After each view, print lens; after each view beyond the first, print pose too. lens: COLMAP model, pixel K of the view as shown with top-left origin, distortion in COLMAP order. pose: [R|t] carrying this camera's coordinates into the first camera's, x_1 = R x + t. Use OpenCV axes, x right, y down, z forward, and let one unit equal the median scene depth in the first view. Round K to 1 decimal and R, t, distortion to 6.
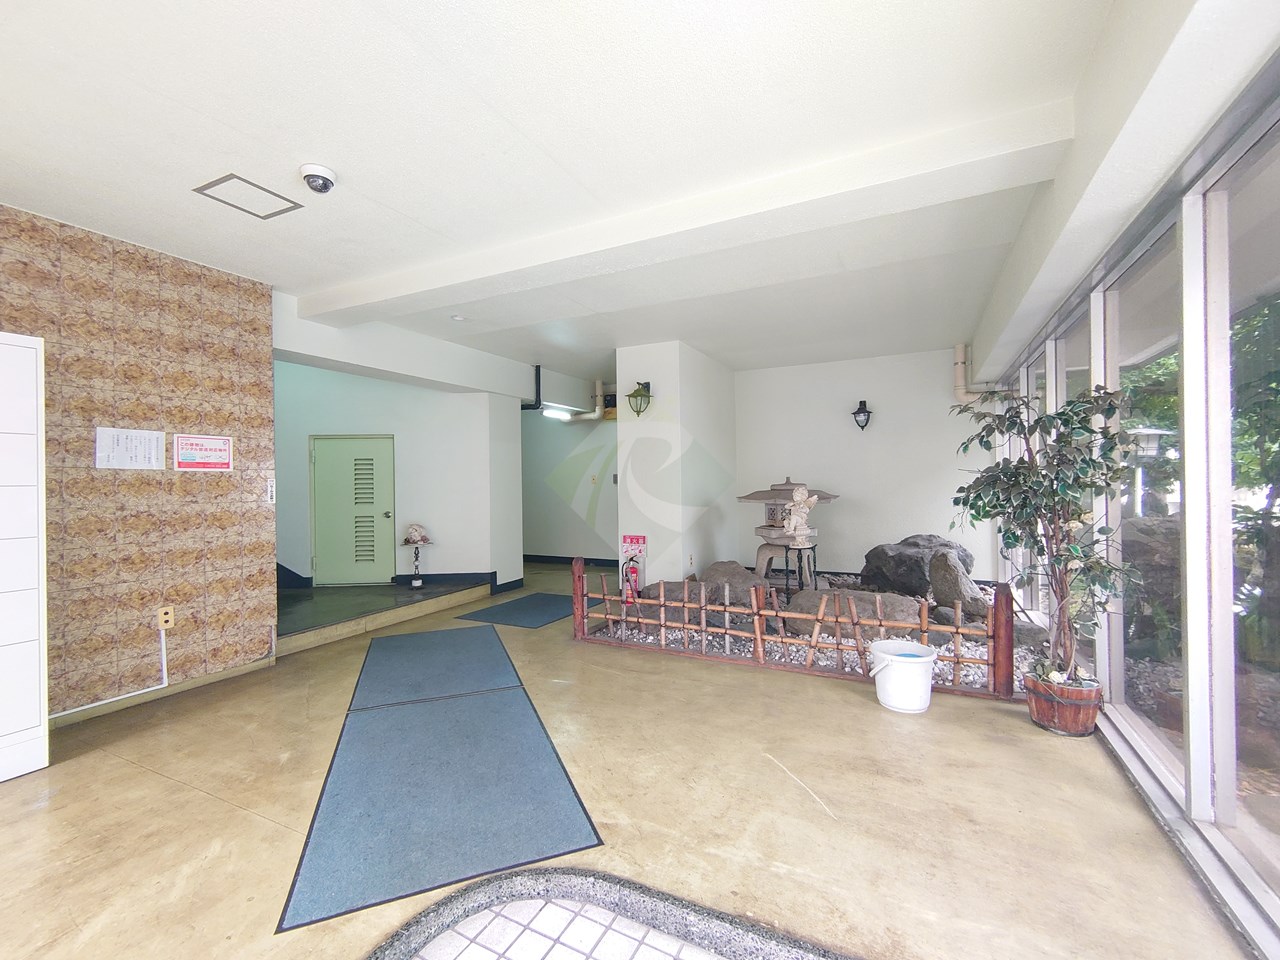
lens RADIAL K [[566.6, 0, 642.4], [0, 566.6, 478.9], [0, 0, 1]] dist [-0.000103, 0.000180]
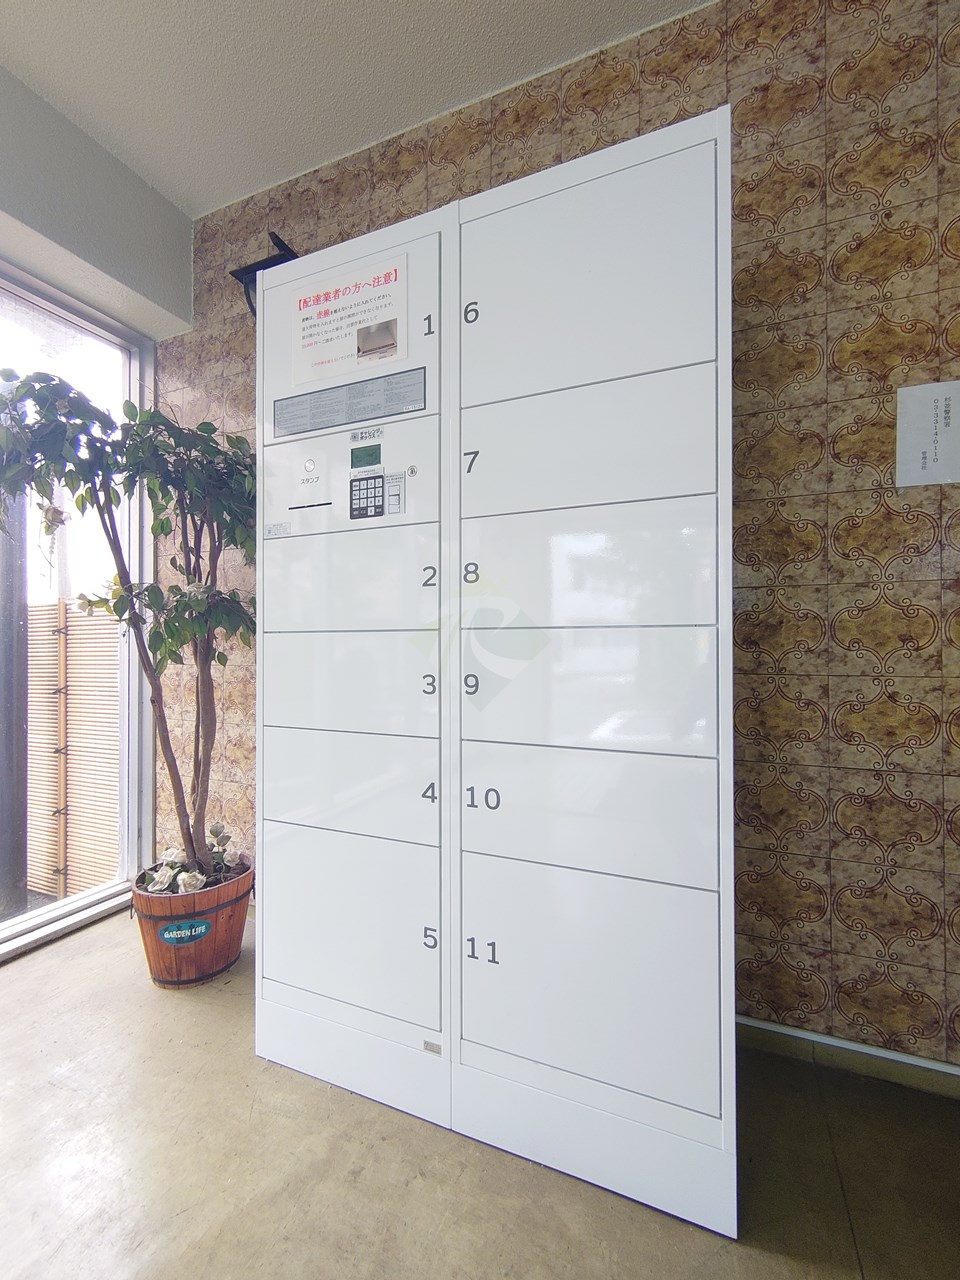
lens RADIAL K [[566.6, 0, 484.1], [0, 566.6, 645.1], [0, 0, 1]] dist [-0.000103, 0.000180]
pose [[0.044125, -0.000529, -0.999026, -0.566359], [-0.002379, 0.999997, -0.000634, 0.098606], [0.999023, 0.002404, 0.044124, 0.685644]]
